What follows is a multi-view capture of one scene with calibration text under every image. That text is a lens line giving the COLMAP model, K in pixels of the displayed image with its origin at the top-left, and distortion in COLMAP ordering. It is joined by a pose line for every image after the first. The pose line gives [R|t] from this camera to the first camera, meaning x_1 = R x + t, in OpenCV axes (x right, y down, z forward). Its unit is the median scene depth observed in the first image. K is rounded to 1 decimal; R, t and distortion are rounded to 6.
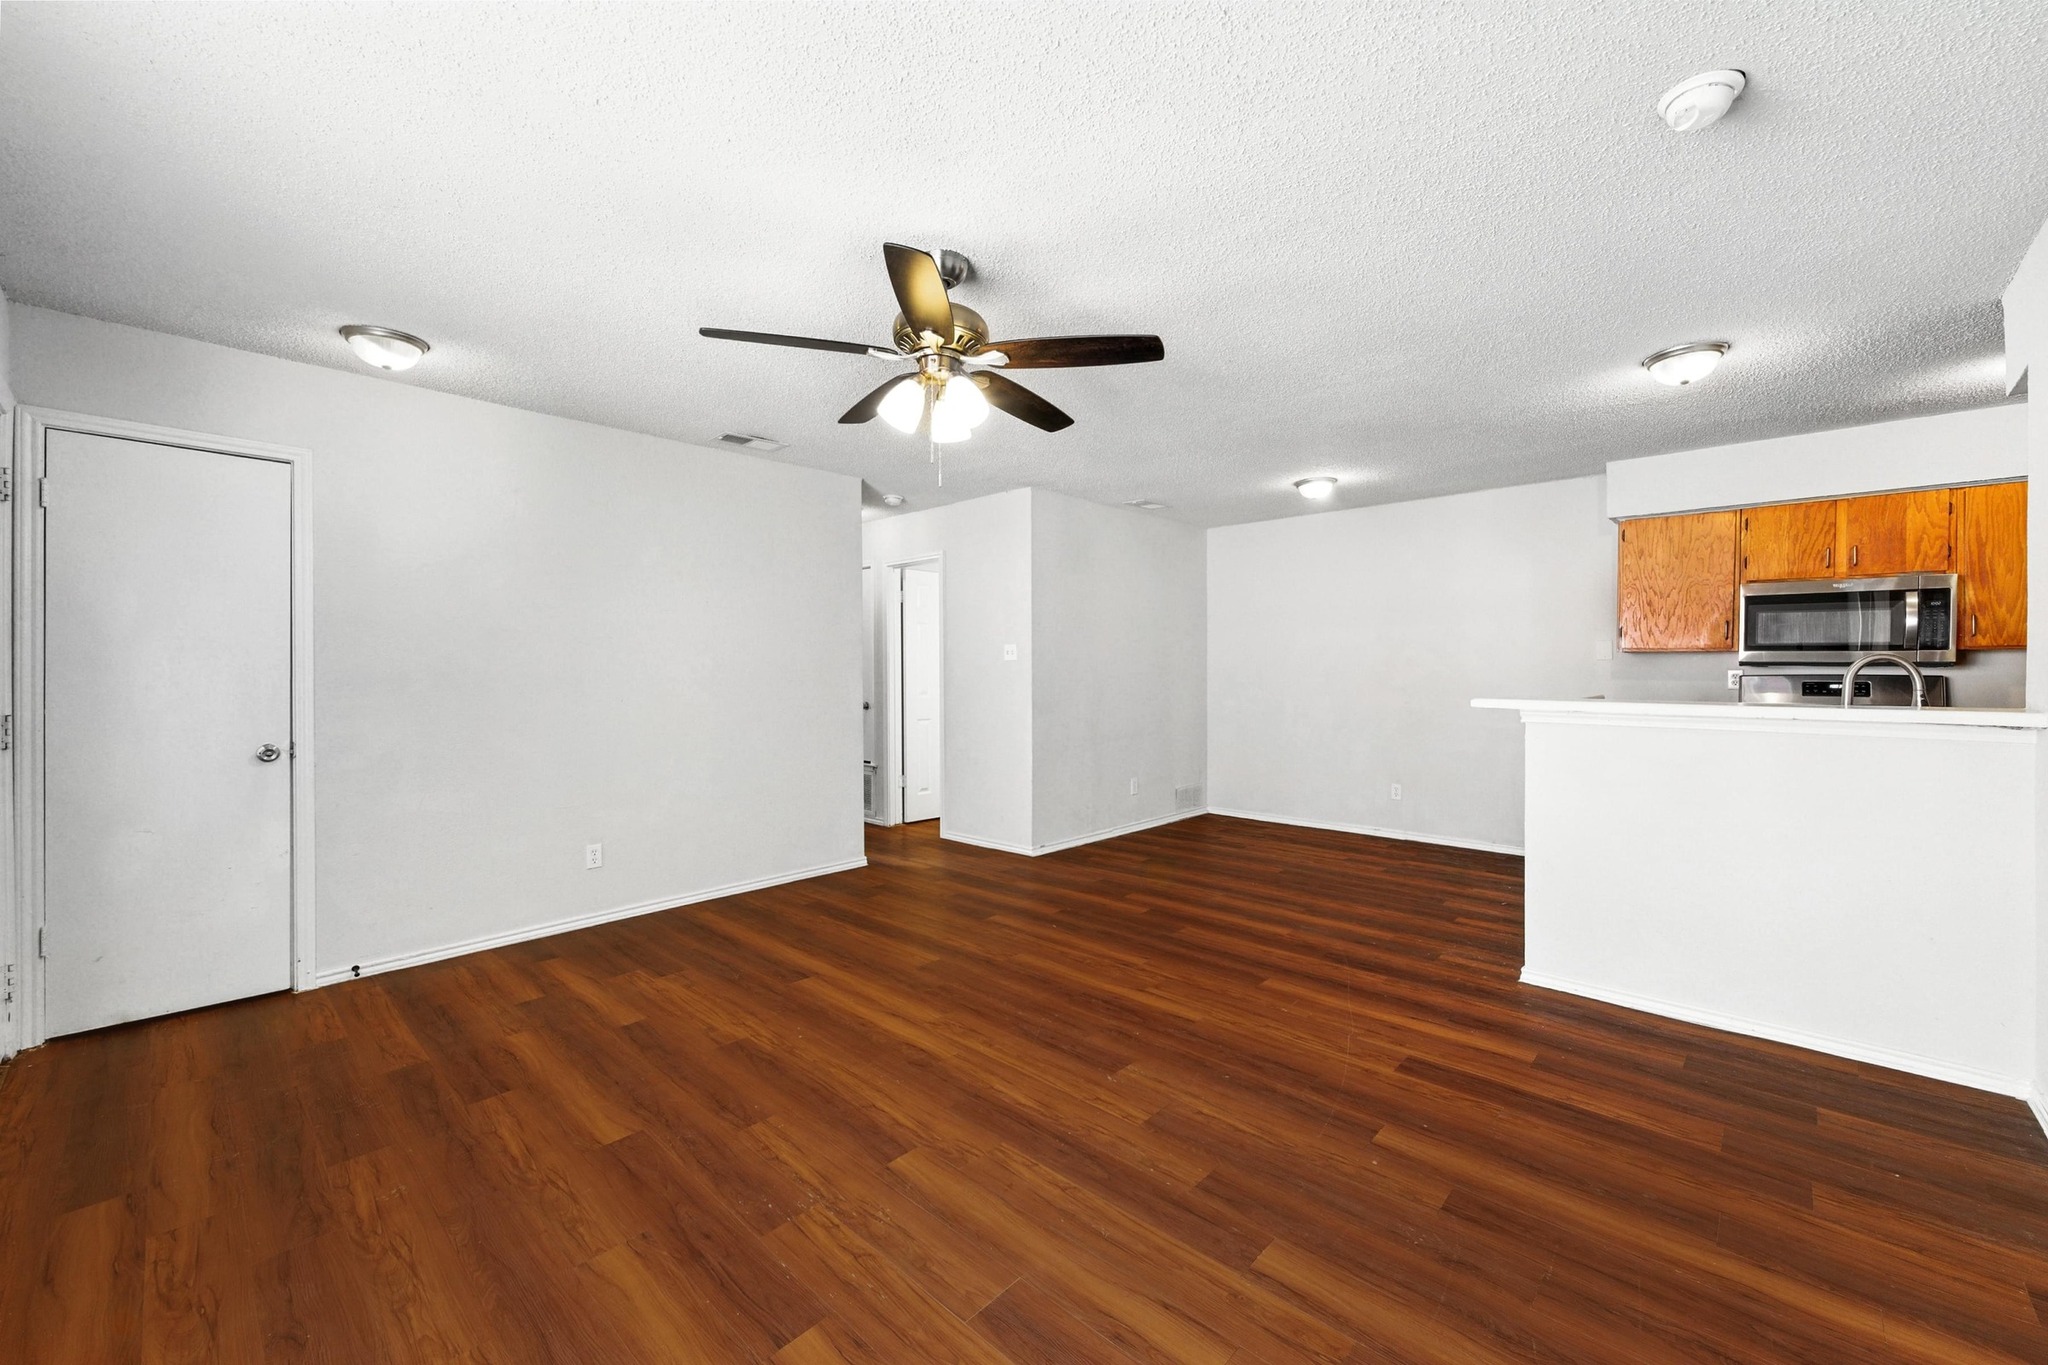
lens RADIAL K [[797.1, 0, 1024.0], [0, 797.1, 673.5], [0, 0, 1]] dist [0.006109, -0.000018]
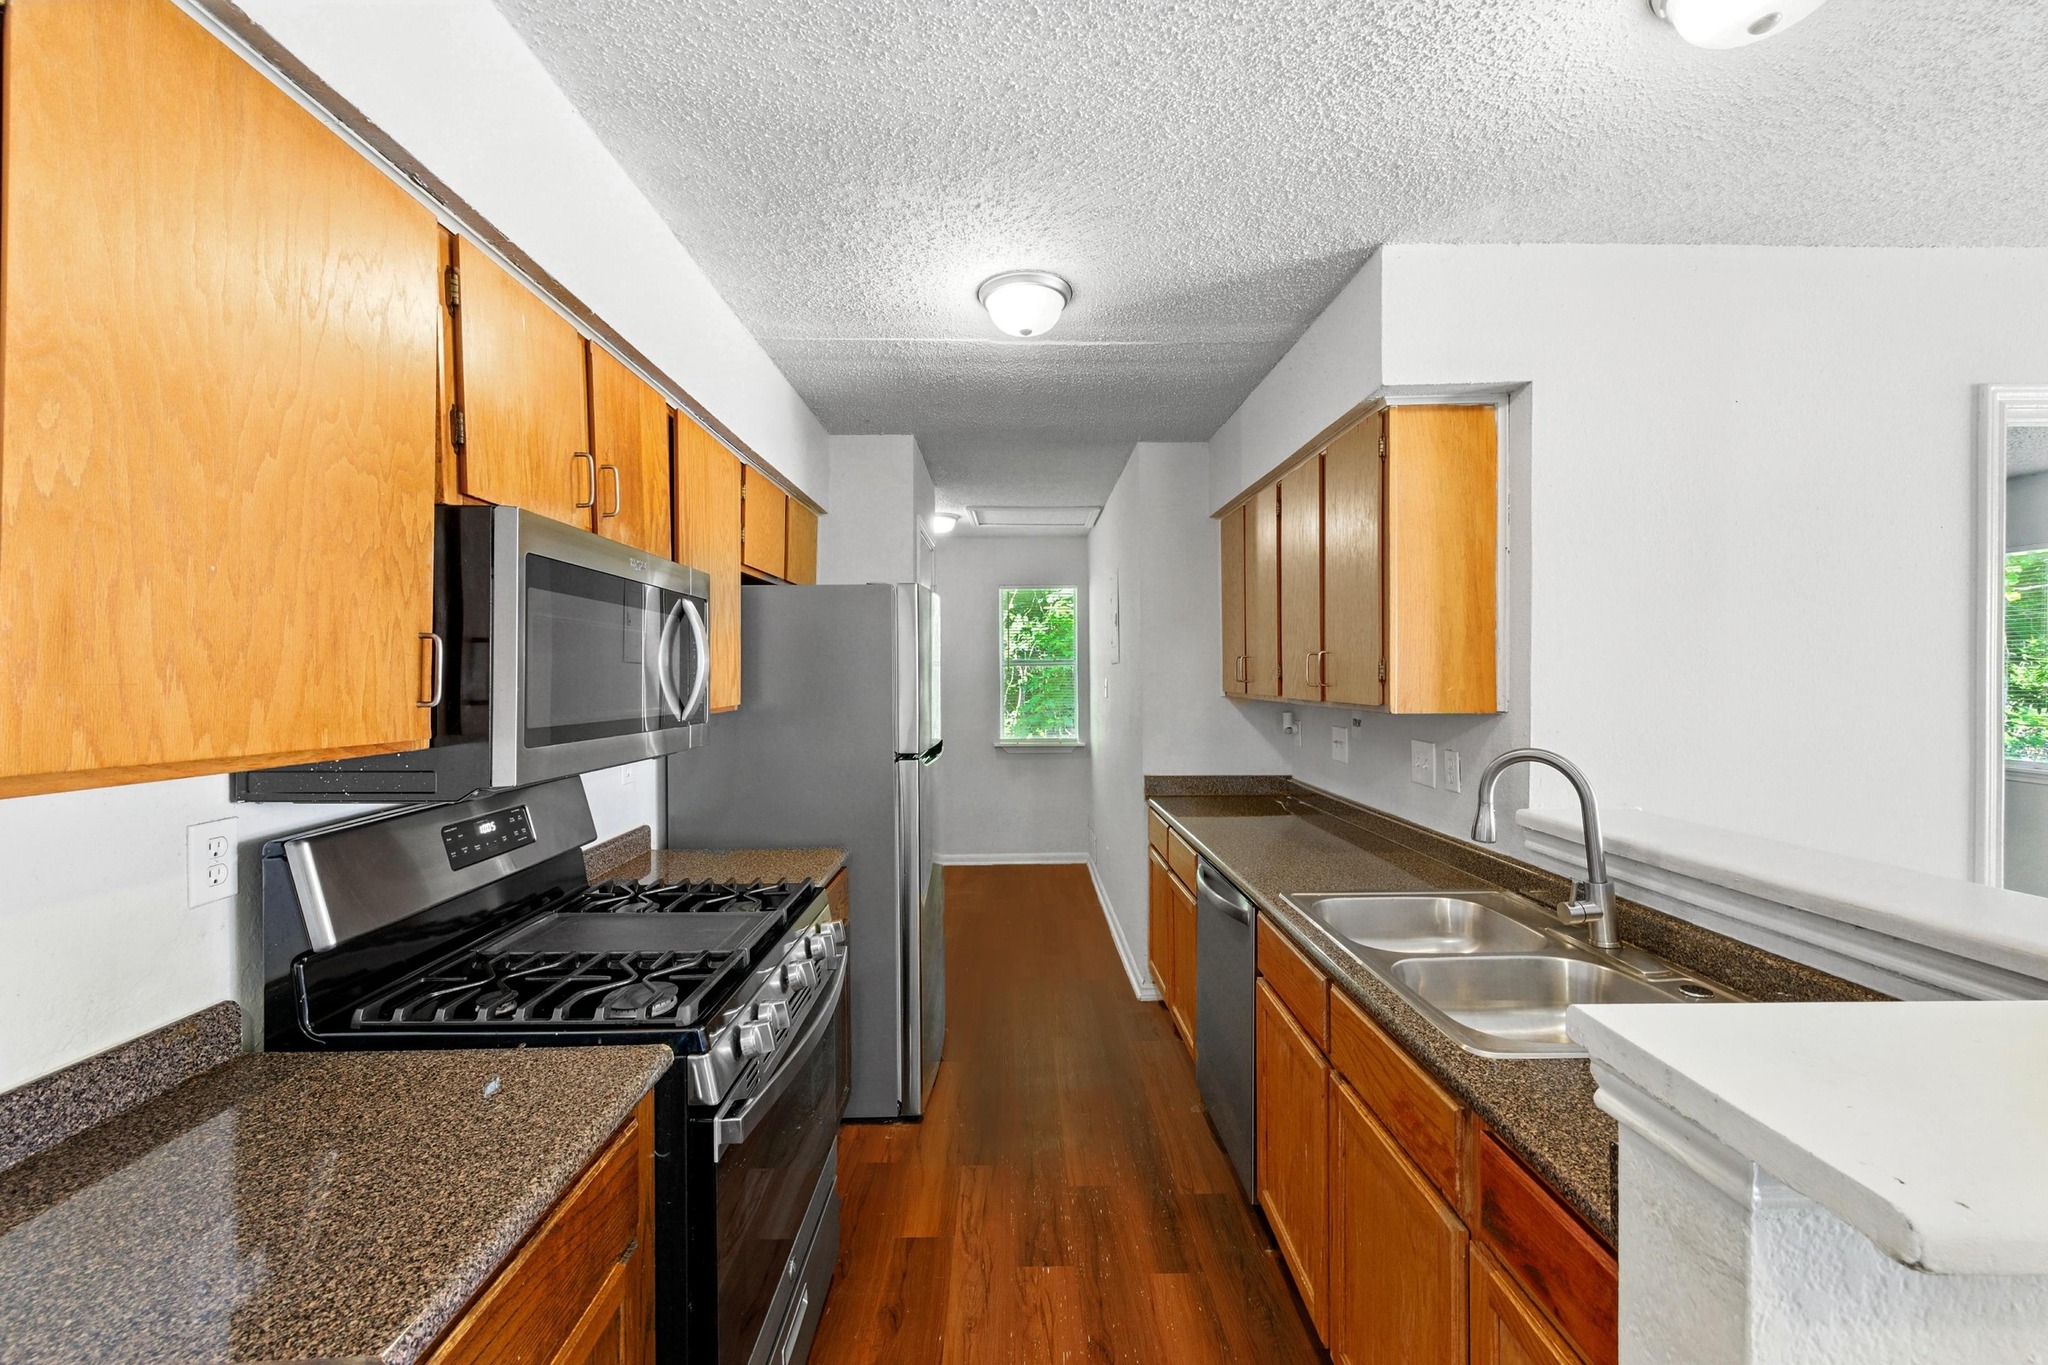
lens RADIAL K [[797.1, 0, 1024.0], [0, 797.1, 673.5], [0, 0, 1]] dist [0.006109, -0.000018]
pose [[-0.696867, -0.001992, 0.717198, 0.661623], [0.004025, 0.999970, 0.006688, -0.063412], [-0.717189, 0.007547, -0.696838, 1.229649]]
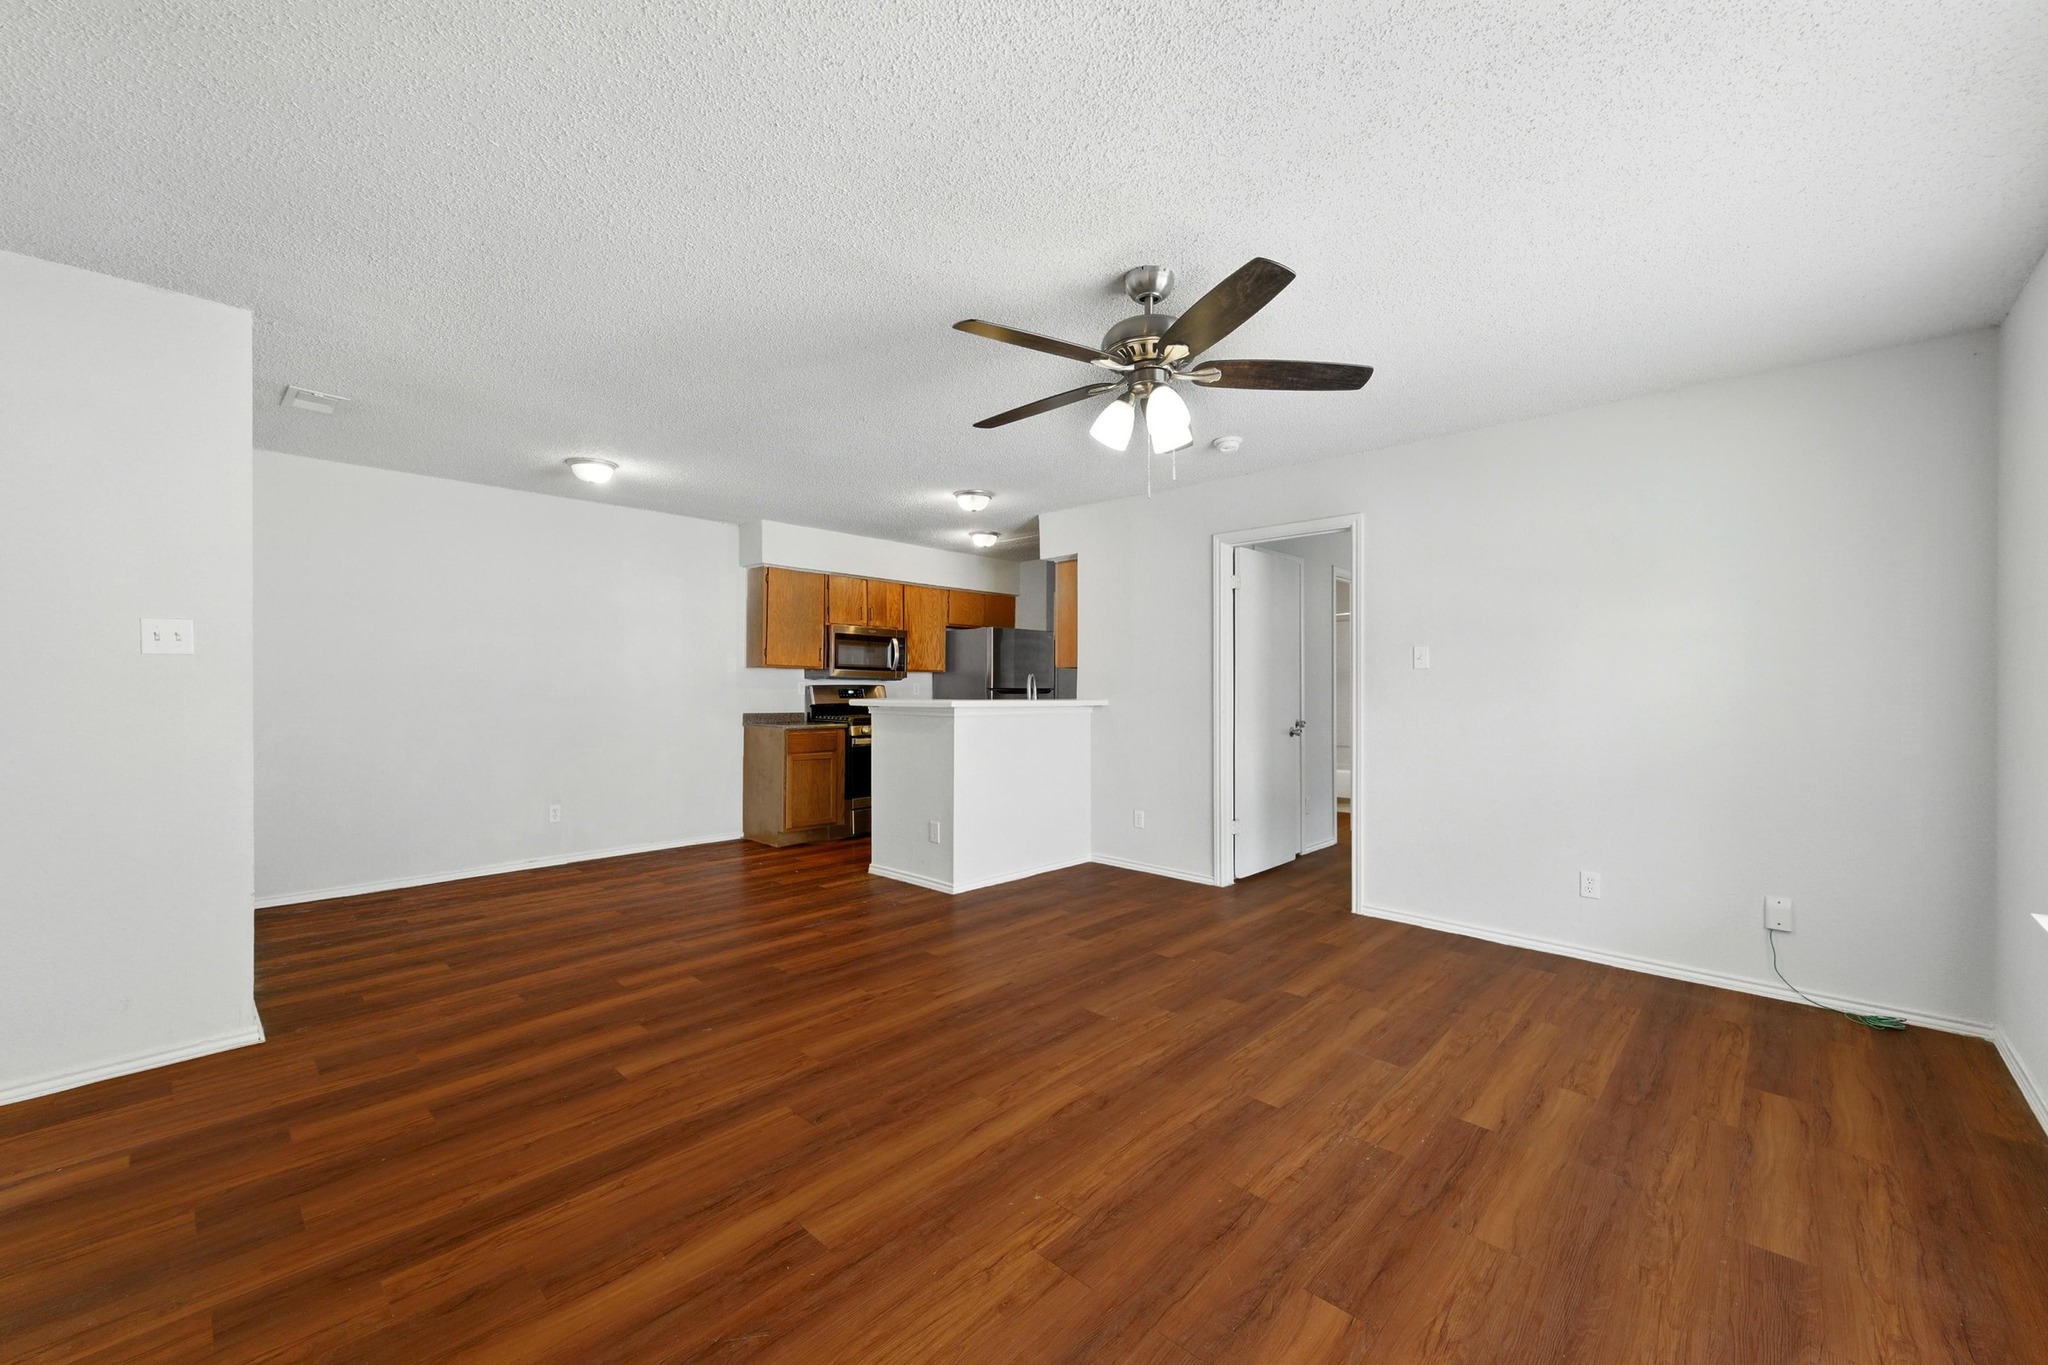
lens RADIAL K [[806.6, 0, 1024.0], [0, 806.6, 682.5], [0, 0, 1]] dist [0.006481, -0.000029]
pose [[0.006221, 0.003927, 0.999973, -0.716943], [0.000364, 0.999992, -0.003929, 0.004118], [-0.999981, 0.000388, 0.006220, 0.728610]]
